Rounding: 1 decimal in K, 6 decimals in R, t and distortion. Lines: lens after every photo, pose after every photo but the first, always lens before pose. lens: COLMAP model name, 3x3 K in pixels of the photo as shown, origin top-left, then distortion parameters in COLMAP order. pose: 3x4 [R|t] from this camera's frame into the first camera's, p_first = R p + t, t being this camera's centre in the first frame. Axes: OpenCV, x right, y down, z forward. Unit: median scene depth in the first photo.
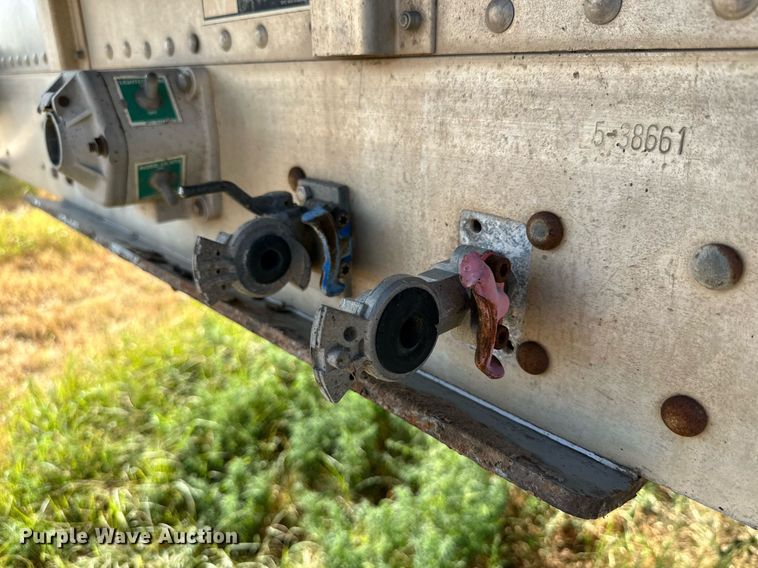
lens RADIAL K [[520.7, 0, 379.0], [0, 520.7, 284.0], [0, 0, 1]] dist [-0.003408, -0.002218]
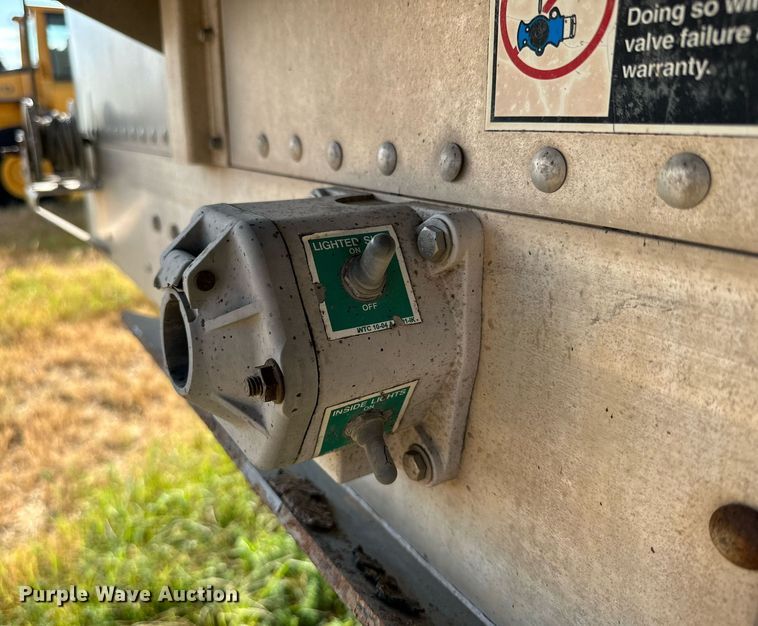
lens RADIAL K [[575.0, 0, 378.2], [0, 575.0, 334.1], [0, 0, 1]] dist [0.003543, -0.005692]
pose [[0.981891, 0.079087, -0.172149, -0.311088], [-0.084541, 0.996117, -0.024574, -0.272357], [0.169537, 0.038683, 0.984764, 0.437561]]
